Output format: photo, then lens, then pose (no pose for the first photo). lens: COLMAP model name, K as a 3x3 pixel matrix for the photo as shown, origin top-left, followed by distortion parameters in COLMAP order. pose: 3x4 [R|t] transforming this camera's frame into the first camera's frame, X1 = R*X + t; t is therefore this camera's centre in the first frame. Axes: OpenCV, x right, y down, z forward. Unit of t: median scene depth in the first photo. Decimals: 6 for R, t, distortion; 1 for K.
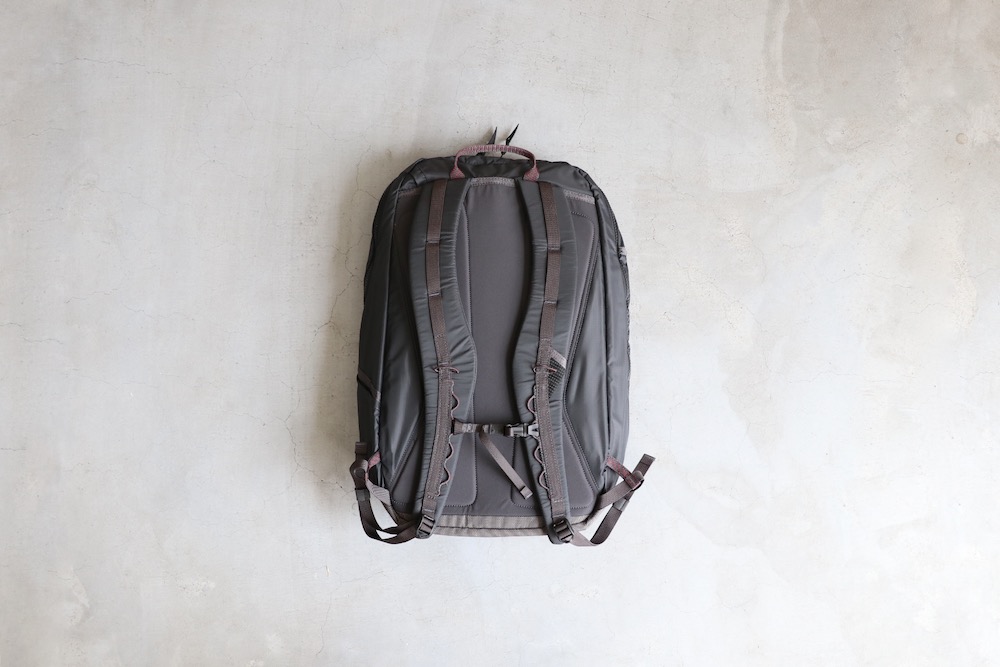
lens RADIAL K [[1094.4, 0, 497.7], [0, 1094.4, 331.7], [0, 0, 1]] dist [-0.108219, 0.000000]
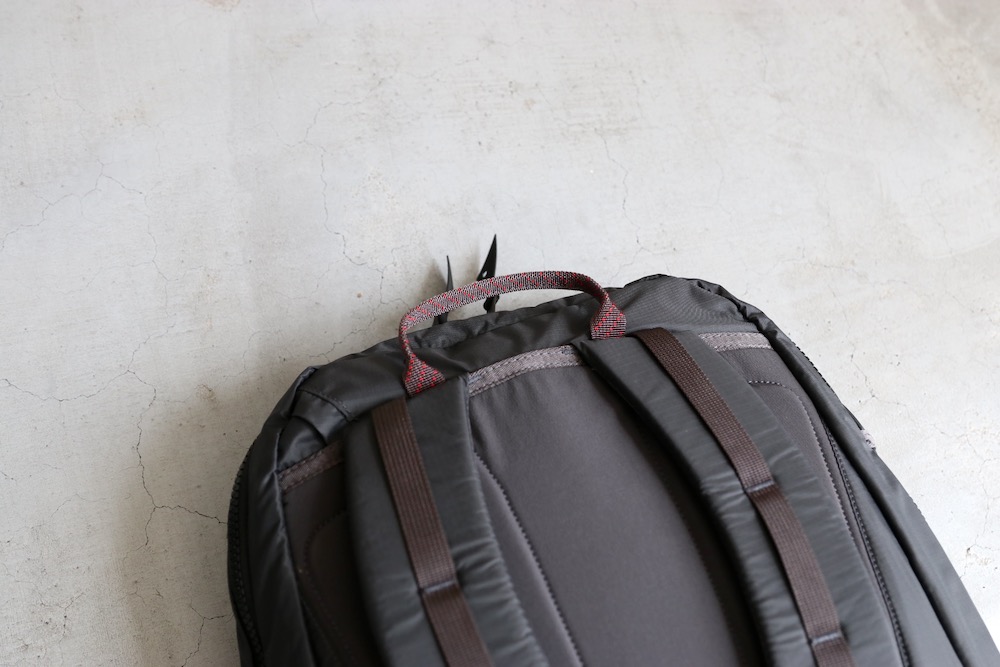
lens RADIAL K [[1094.4, 0, 504.8], [0, 1094.4, 337.5], [0, 0, 1]] dist [-0.108219, 0.000000]
pose [[0.930376, -0.286835, 0.228311, -0.087522], [0.330468, 0.925794, -0.183566, -0.079945], [-0.158715, 0.246235, 0.956126, 0.636801]]
